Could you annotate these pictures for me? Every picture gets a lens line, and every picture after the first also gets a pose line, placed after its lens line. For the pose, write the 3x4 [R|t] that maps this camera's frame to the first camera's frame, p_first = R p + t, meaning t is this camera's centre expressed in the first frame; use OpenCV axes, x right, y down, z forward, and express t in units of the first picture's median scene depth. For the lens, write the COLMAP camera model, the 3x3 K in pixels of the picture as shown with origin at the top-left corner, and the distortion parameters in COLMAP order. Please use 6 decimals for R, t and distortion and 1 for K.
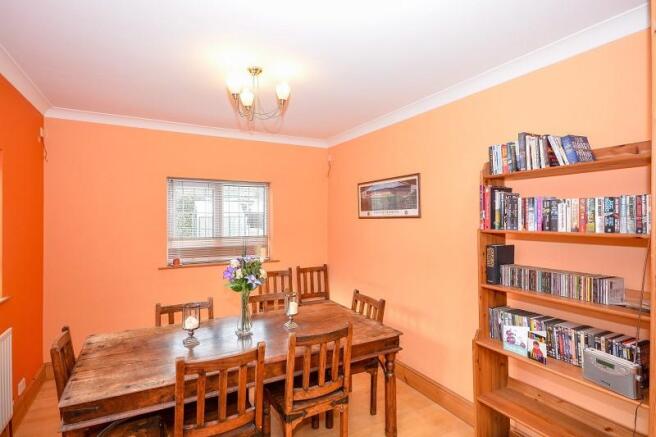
lens RADIAL K [[341.7, 0, 328.0], [0, 341.7, 218.5], [0, 0, 1]] dist [0.000943, -0.000539]
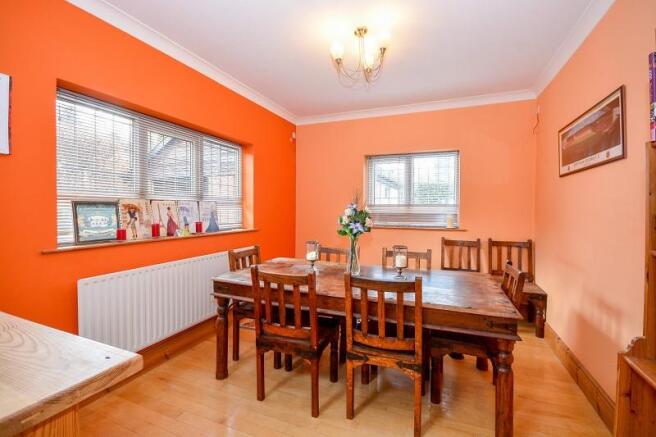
lens RADIAL K [[296.2, 0, 327.7], [0, 296.2, 214.6], [0, 0, 1]] dist [-0.023409, 0.000141]
pose [[0.624031, 0.015738, -0.781241, 0.338870], [-0.008032, 0.999874, 0.013727, 0.095691], [0.781358, -0.002291, 0.624079, 0.254737]]
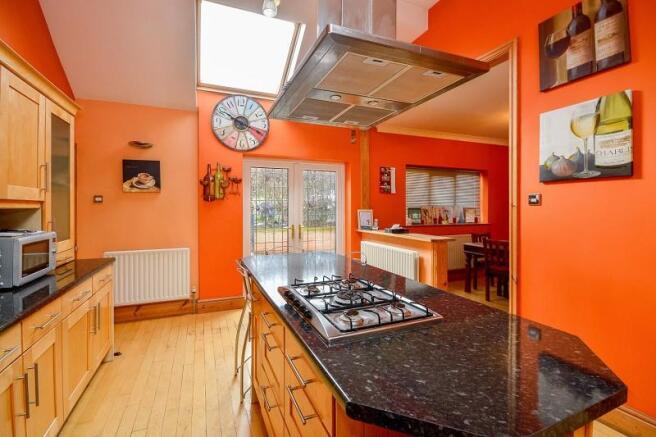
lens RADIAL K [[296.2, 0, 327.7], [0, 296.2, 214.6], [0, 0, 1]] dist [-0.023409, 0.000141]
pose [[-0.099129, 0.023825, -0.994789, 1.169923], [0.007308, 0.999704, 0.023215, 0.074123], [0.995048, -0.004969, -0.099274, -0.057305]]
